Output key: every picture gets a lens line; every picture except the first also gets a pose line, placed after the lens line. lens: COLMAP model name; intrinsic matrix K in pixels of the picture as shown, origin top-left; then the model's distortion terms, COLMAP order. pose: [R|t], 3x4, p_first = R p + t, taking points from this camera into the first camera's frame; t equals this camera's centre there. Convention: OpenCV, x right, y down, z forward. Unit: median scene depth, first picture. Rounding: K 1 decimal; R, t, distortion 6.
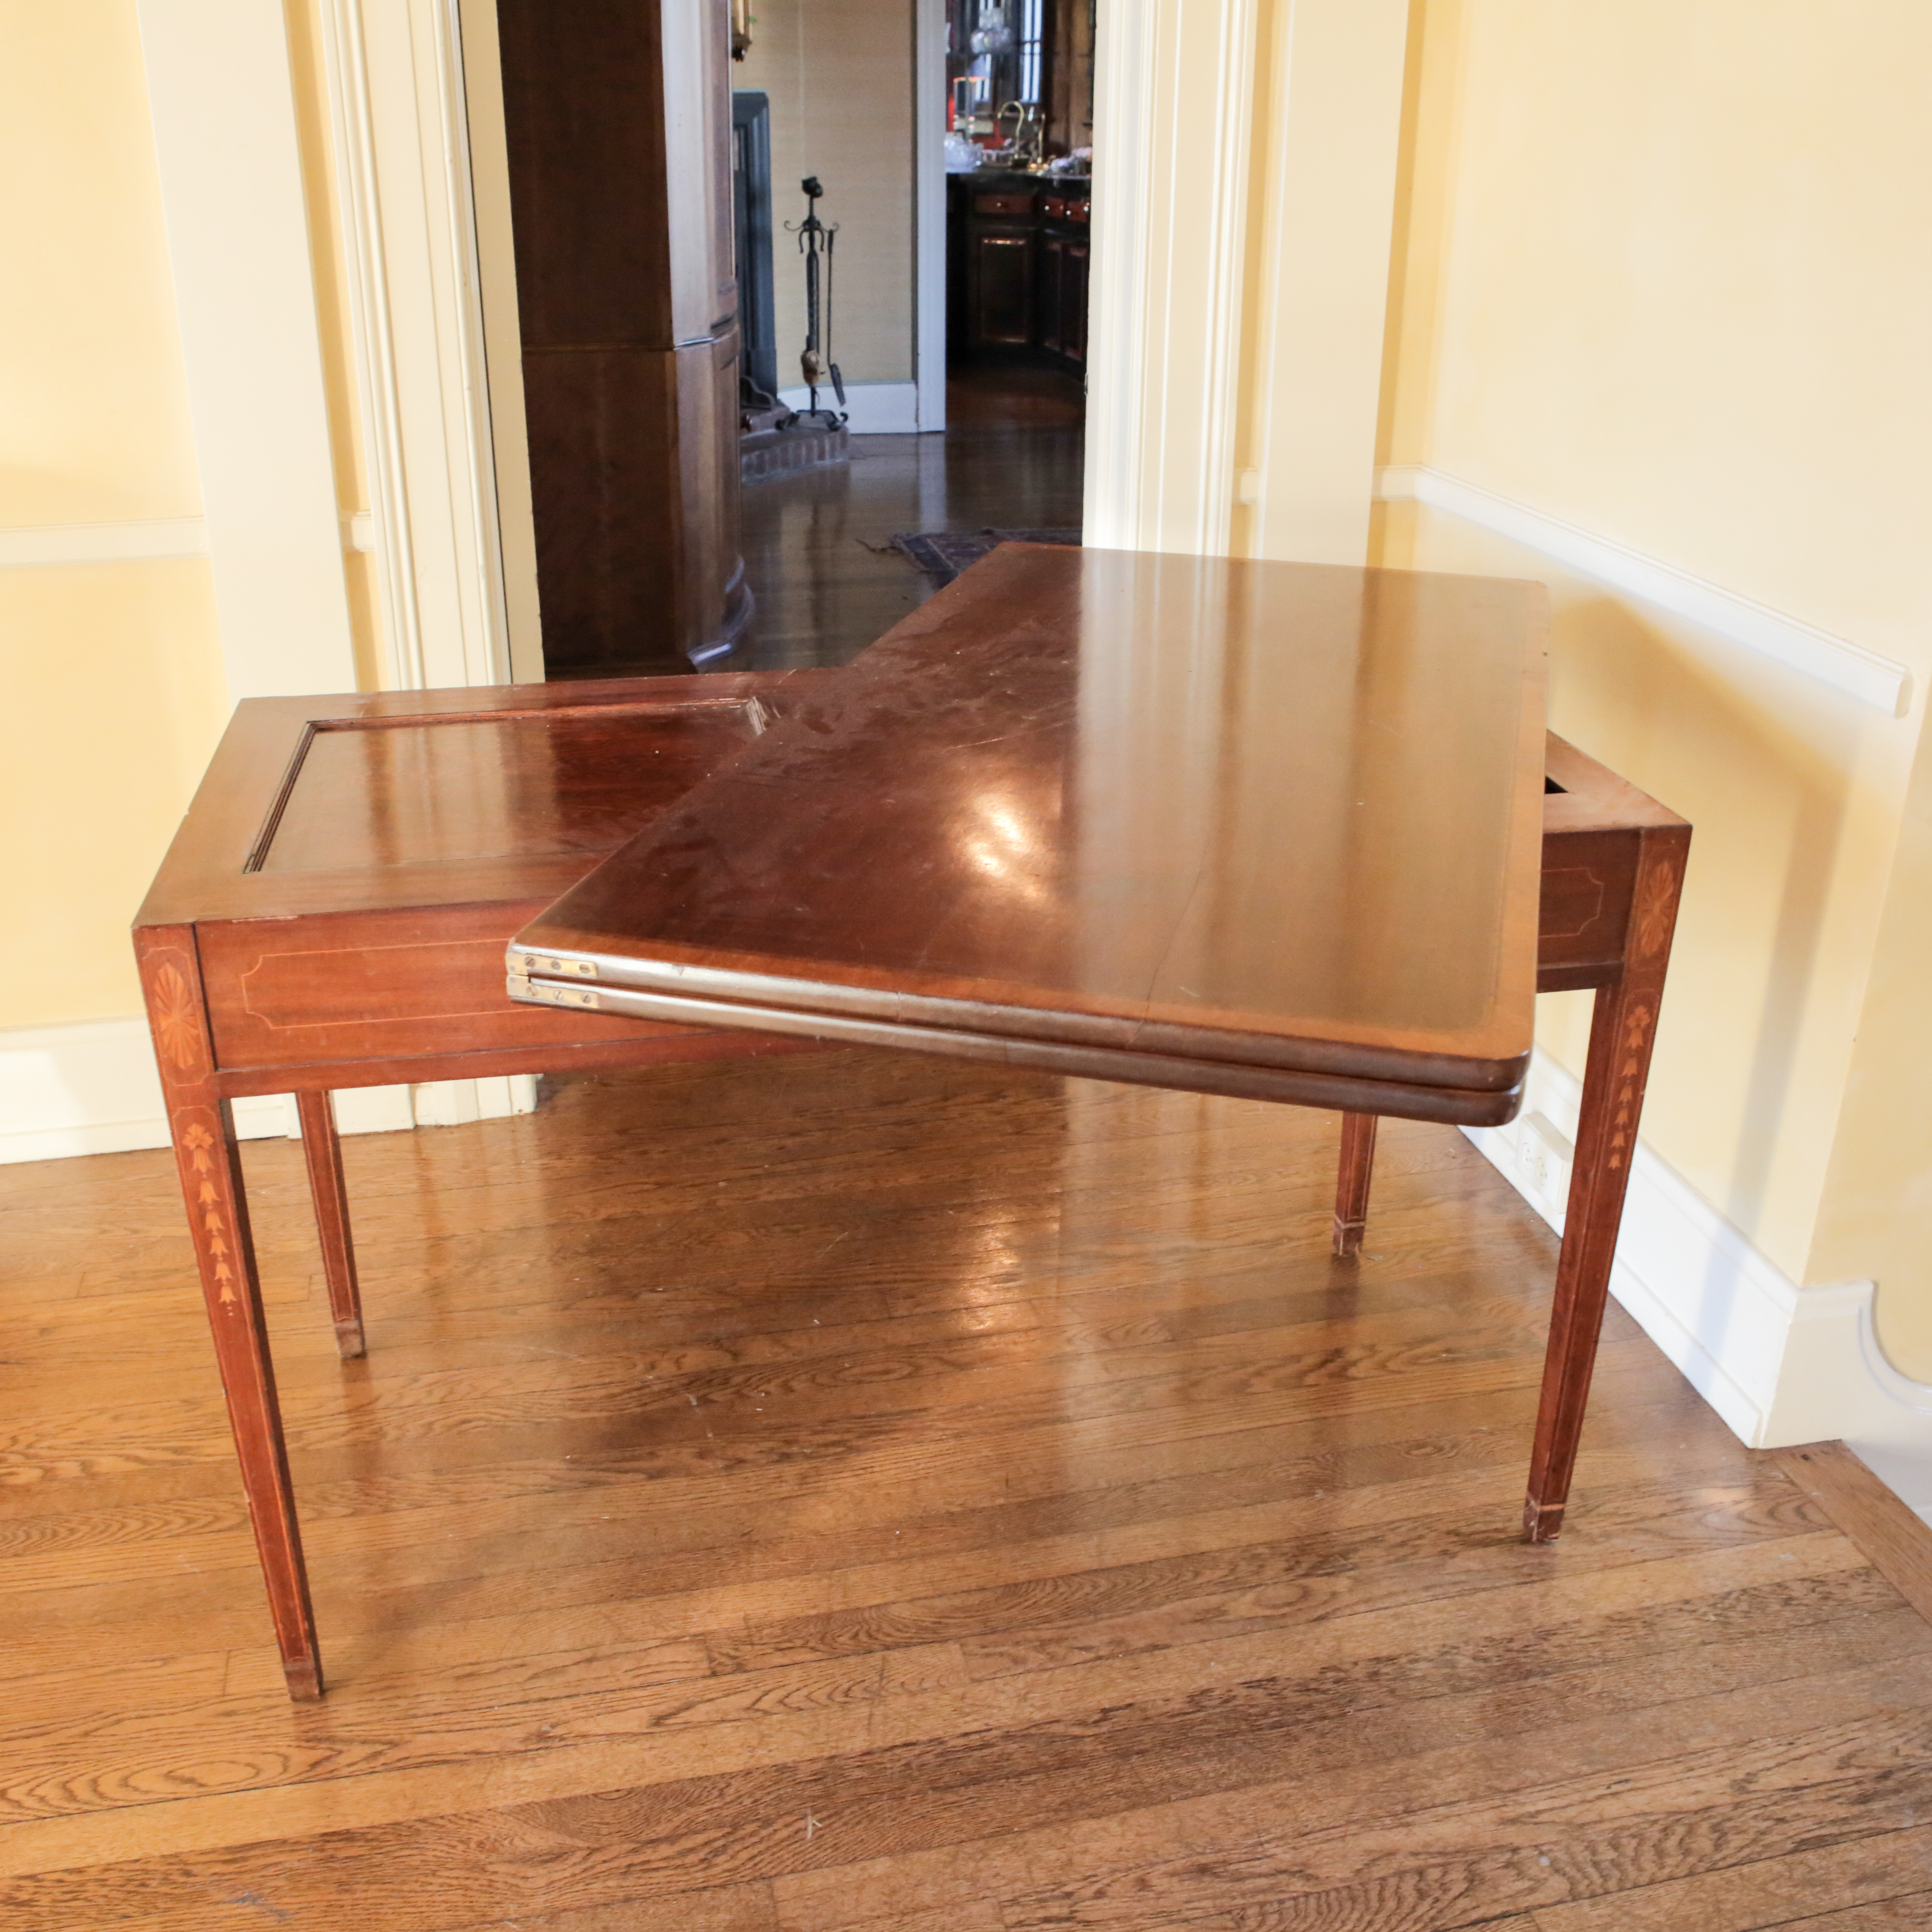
lens RADIAL K [[2031.8, 0, 966.0], [0, 2031.8, 966.0], [0, 0, 1]] dist [-0.095644, 0.071280]
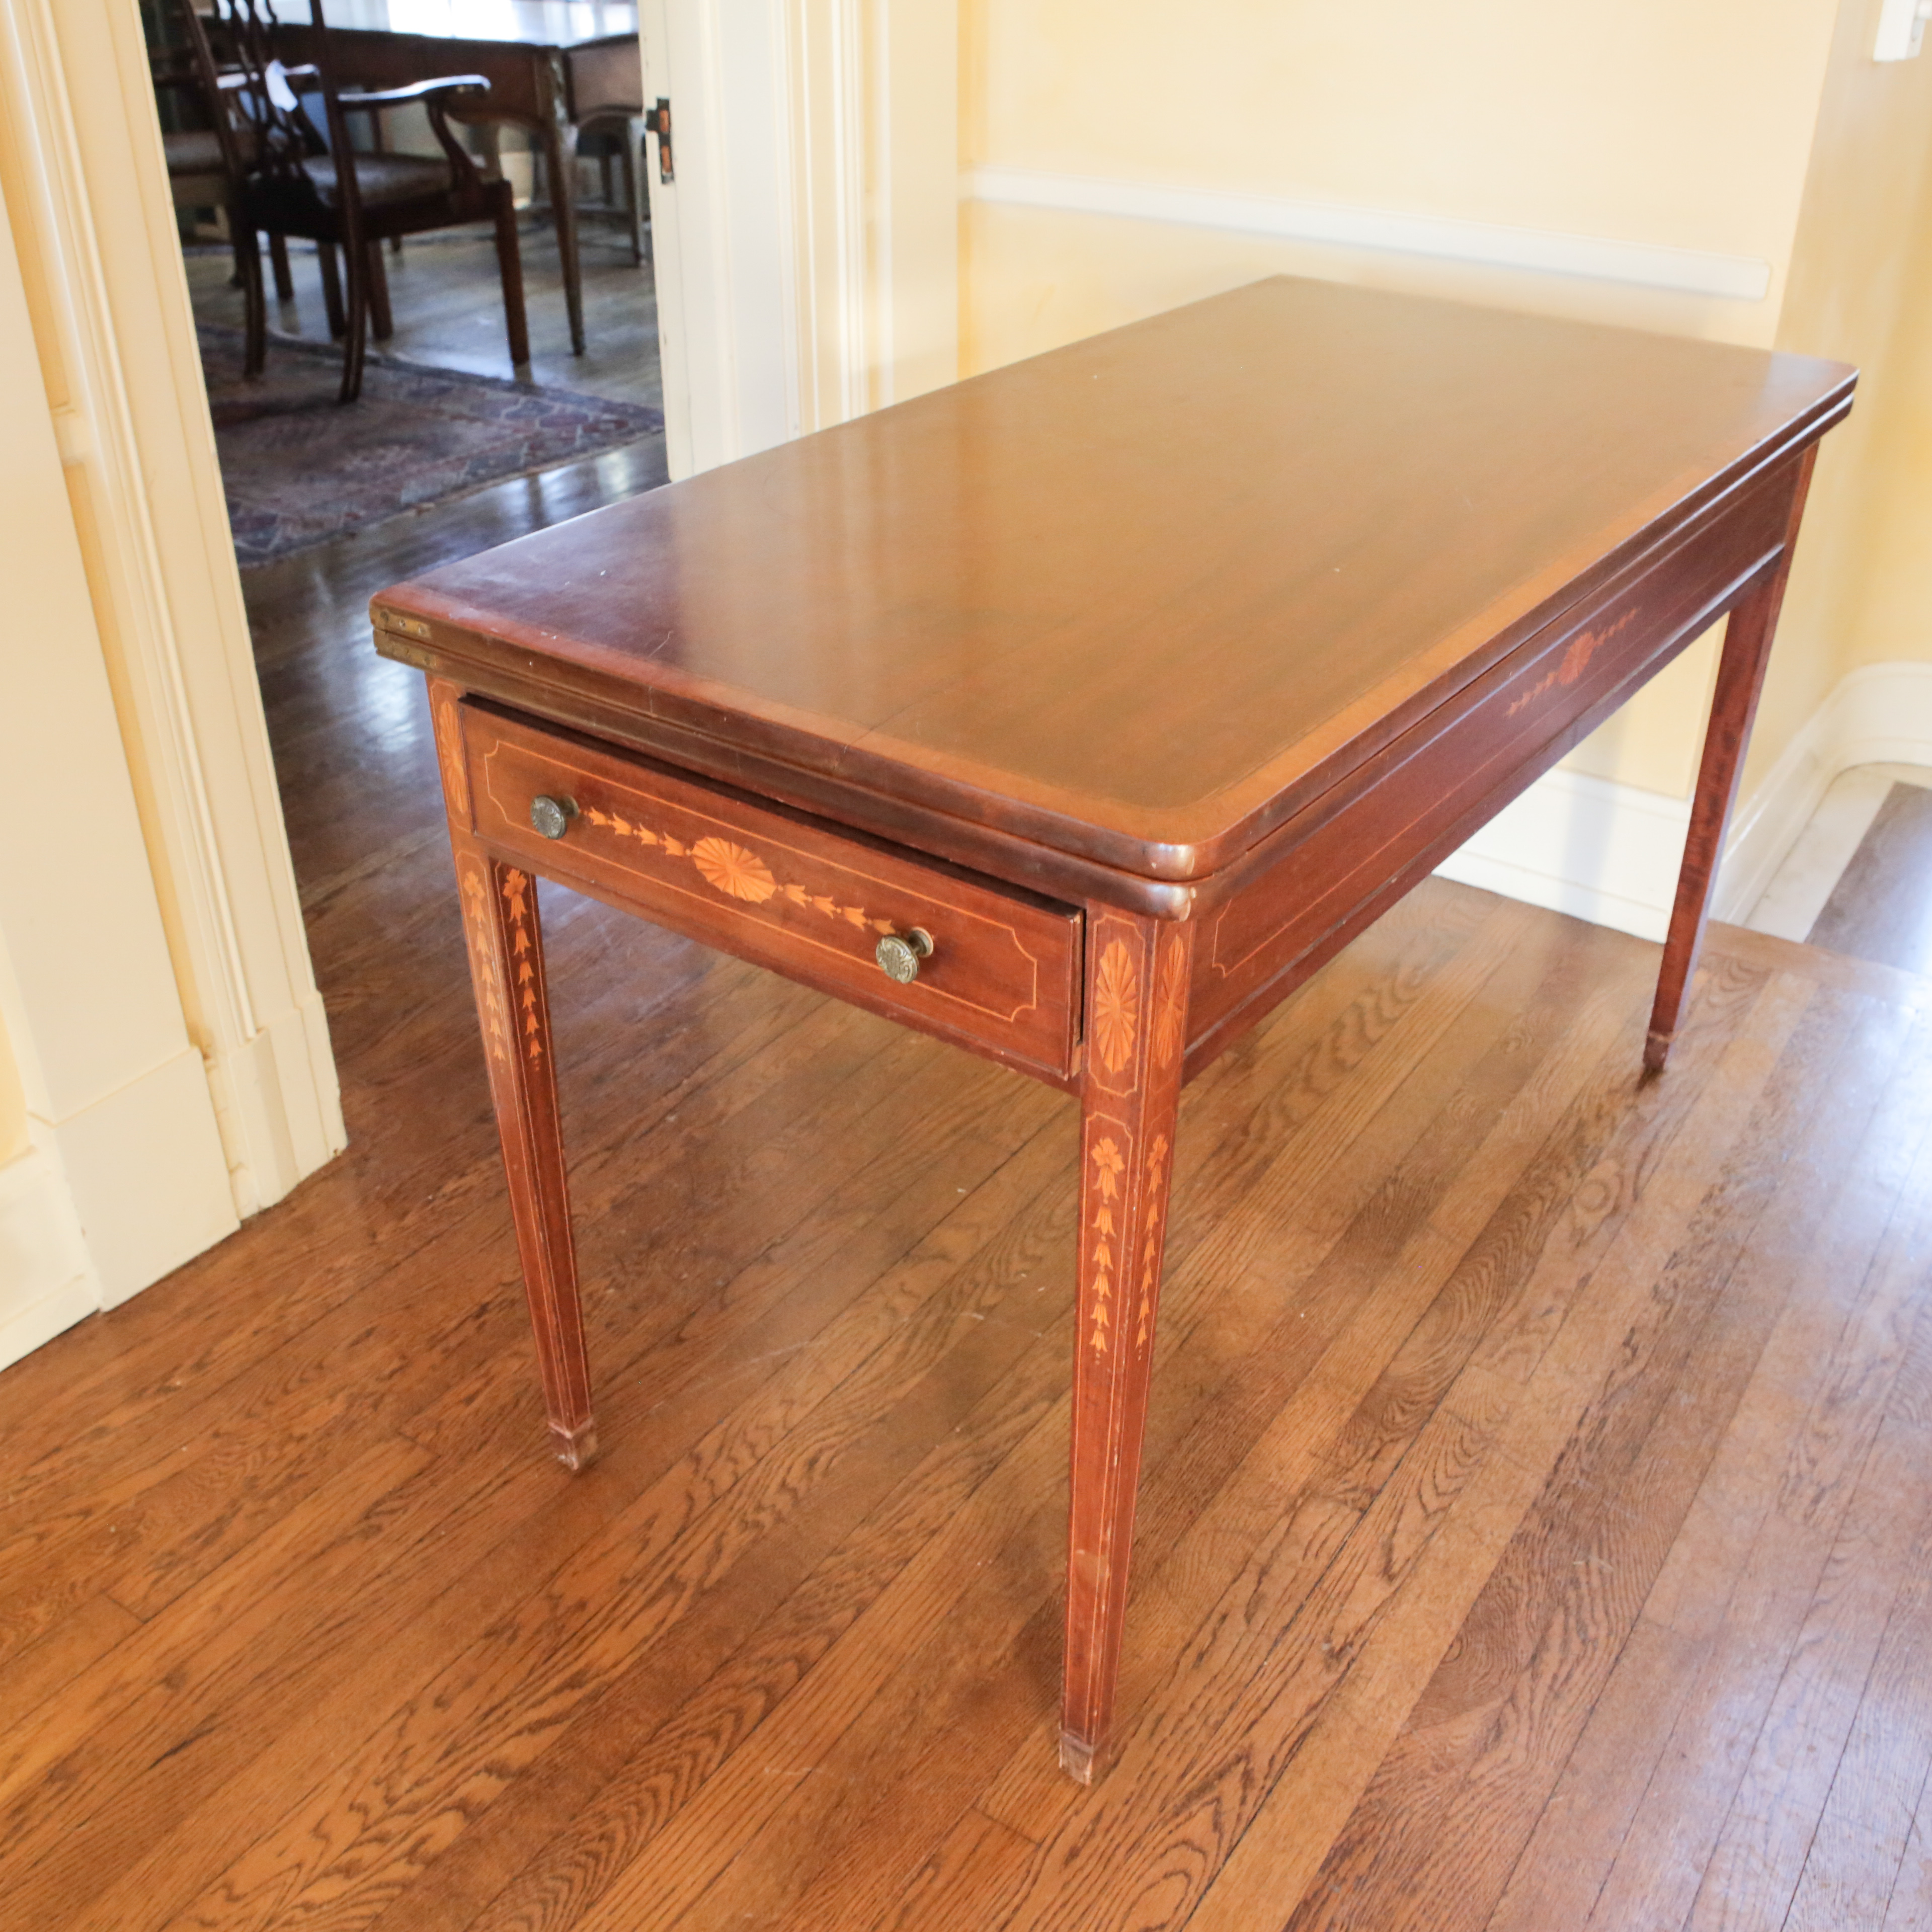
lens RADIAL K [[2031.8, 0, 966.0], [0, 2031.8, 966.0], [0, 0, 1]] dist [-0.095644, 0.071280]
pose [[0.724319, -0.354000, 0.591647, -0.753457], [0.280897, 0.935192, 0.215668, -0.147149], [-0.629650, 0.009980, 0.776815, 0.394764]]
